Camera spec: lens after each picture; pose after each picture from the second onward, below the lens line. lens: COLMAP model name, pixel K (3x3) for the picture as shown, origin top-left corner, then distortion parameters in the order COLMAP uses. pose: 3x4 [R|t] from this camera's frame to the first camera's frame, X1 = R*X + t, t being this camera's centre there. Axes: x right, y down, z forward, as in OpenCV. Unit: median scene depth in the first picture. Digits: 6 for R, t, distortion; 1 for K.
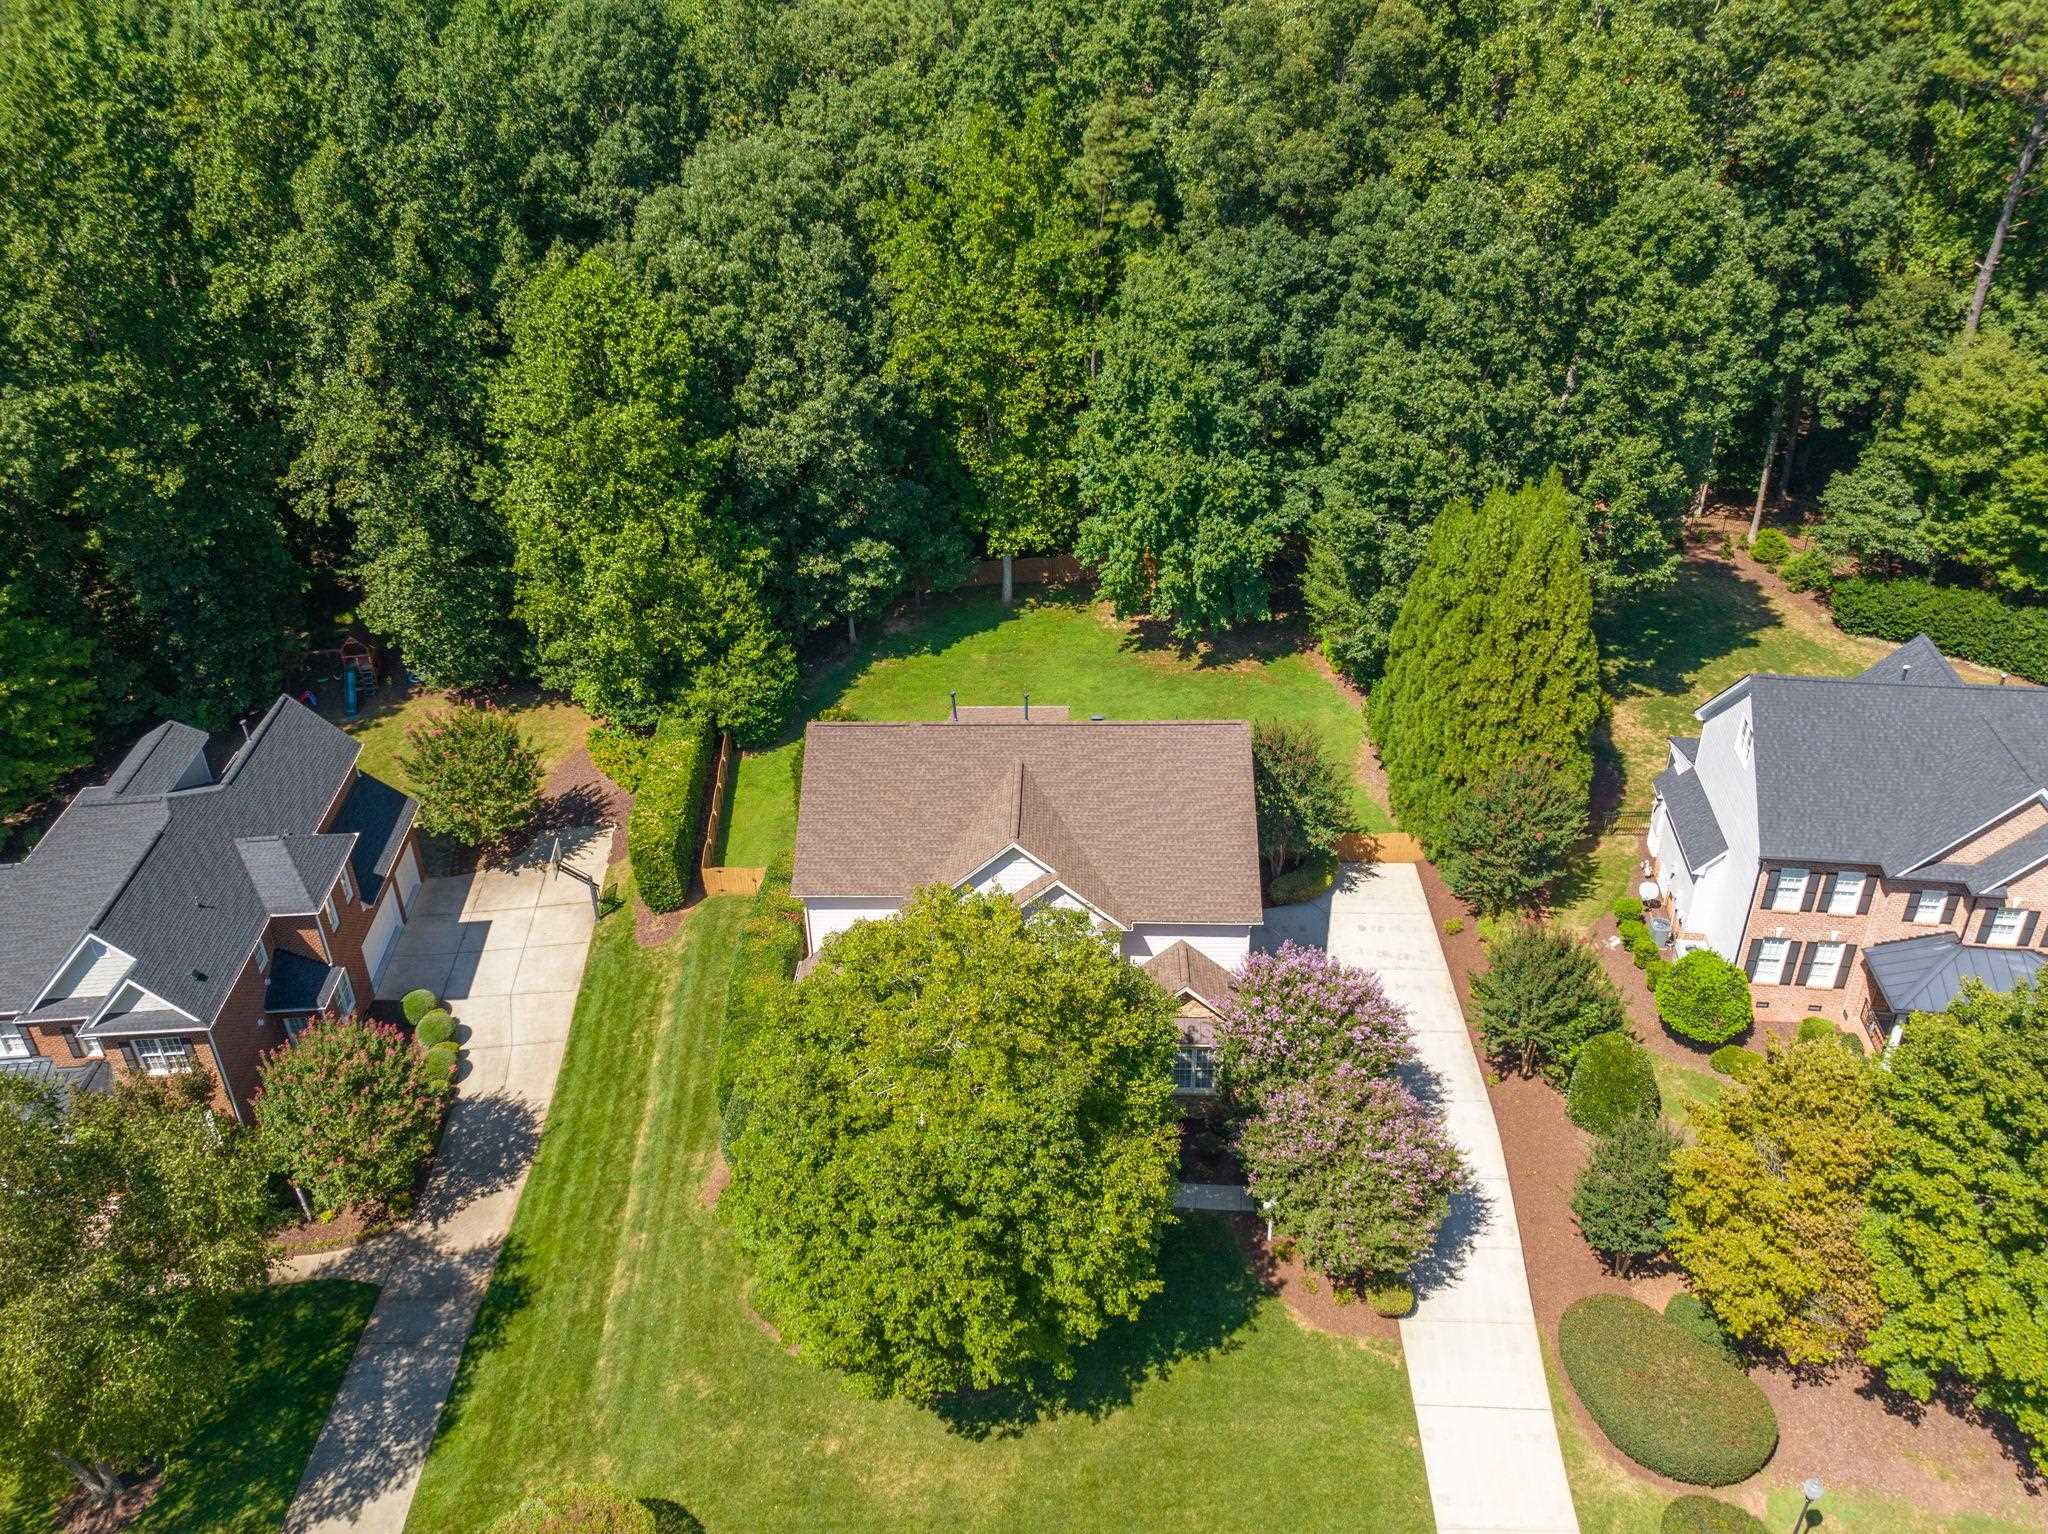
lens RADIAL K [[1589.2, 0, 981.5], [0, 1589.2, 770.1], [0, 0, 1]] dist [-0.034221, -0.007109]
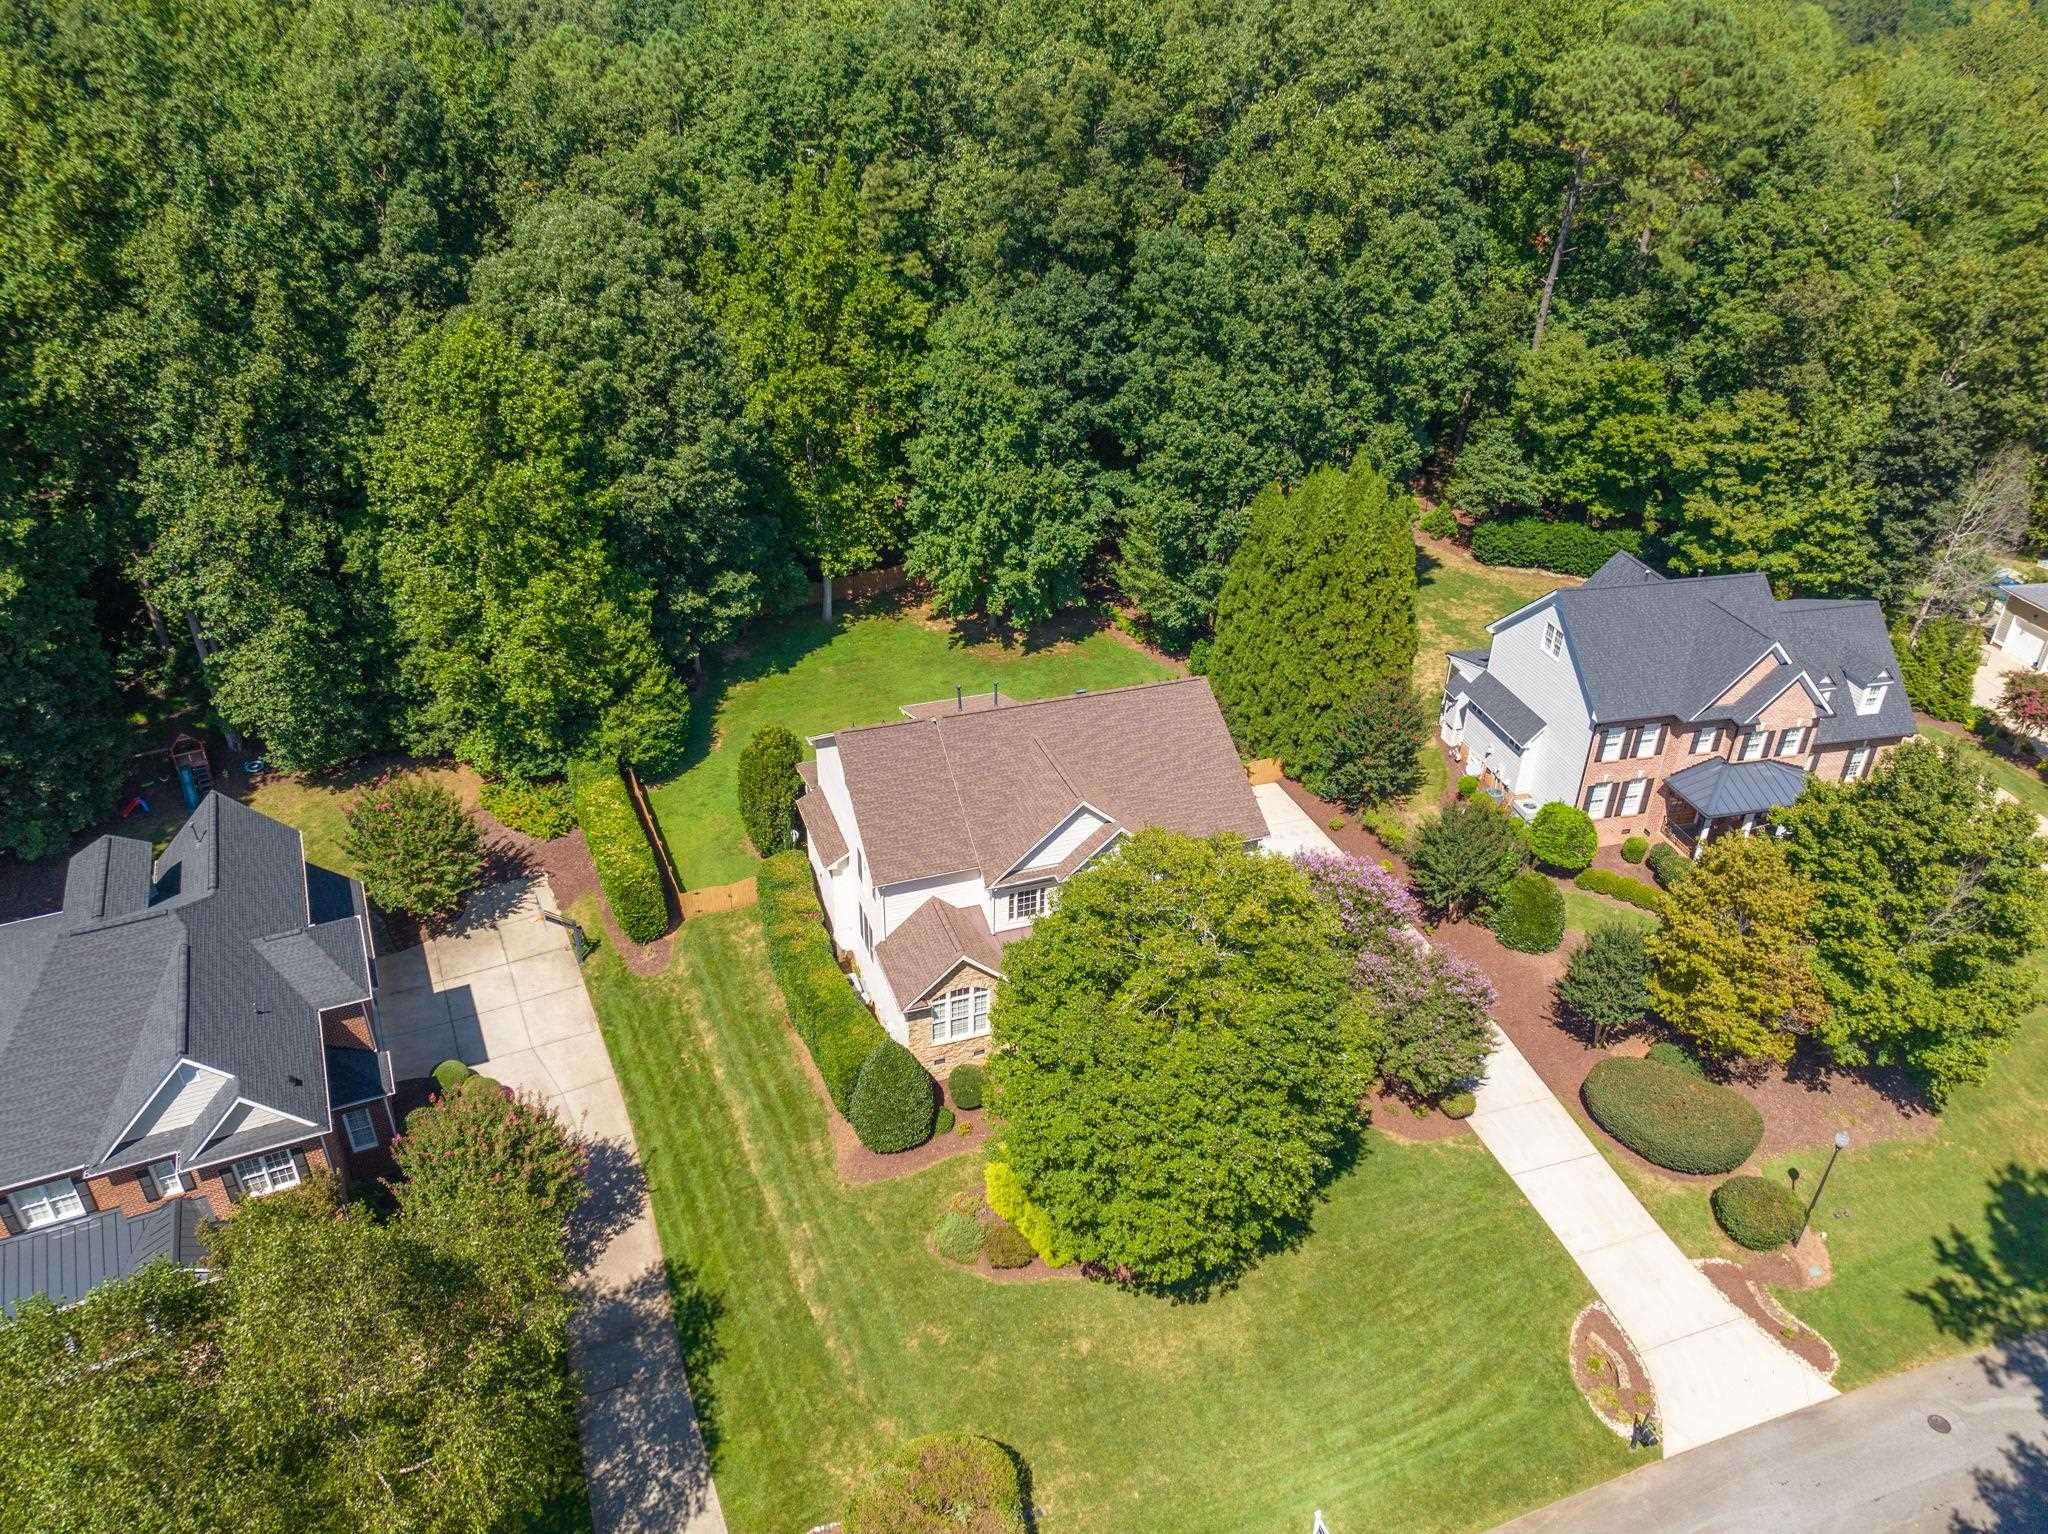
lens RADIAL K [[1440.6, 0, 1024.0], [0, 1440.6, 767.0], [0, 0, 1]] dist [-0.032071, -0.003645]
pose [[0.922461, -0.150188, 0.355681, -0.277215], [0.153231, 0.987992, 0.019779, -0.004326], [-0.354381, 0.036256, 0.934398, 0.027584]]
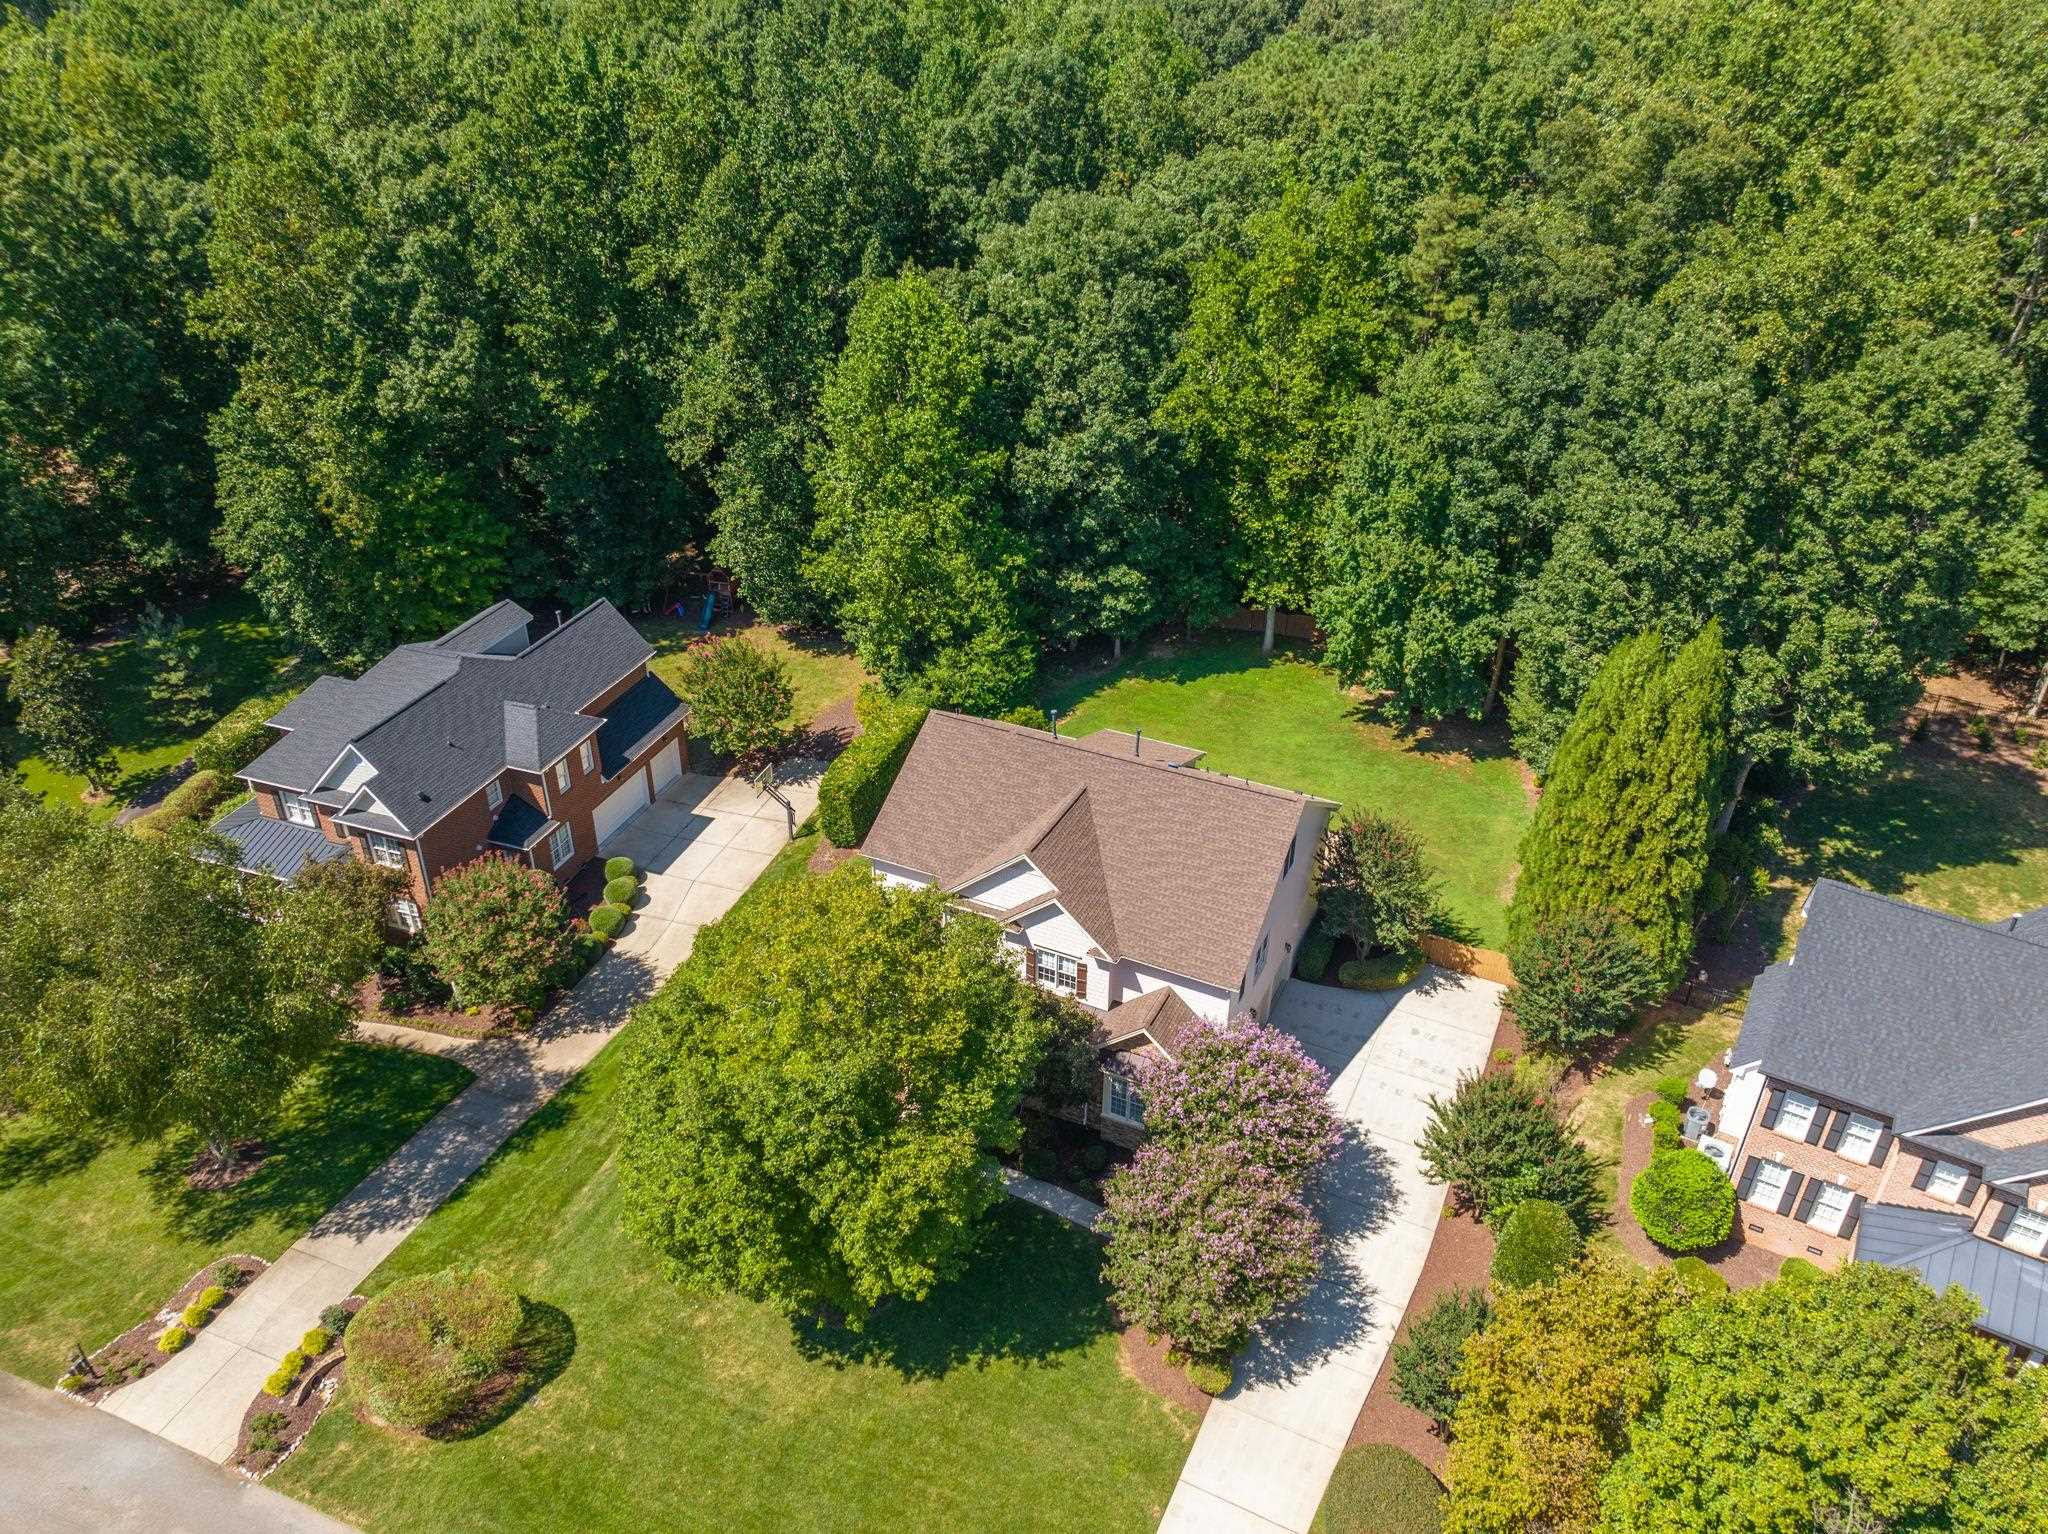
lens RADIAL K [[1445.6, 0, 1014.2], [0, 1445.6, 767.4], [0, 0, 1]] dist [-0.033910, -0.002591]
pose [[0.919934, 0.230811, -0.316935, 0.223660], [-0.230522, 0.972287, 0.038967, -0.035014], [0.317146, 0.037213, 0.947646, 0.042978]]
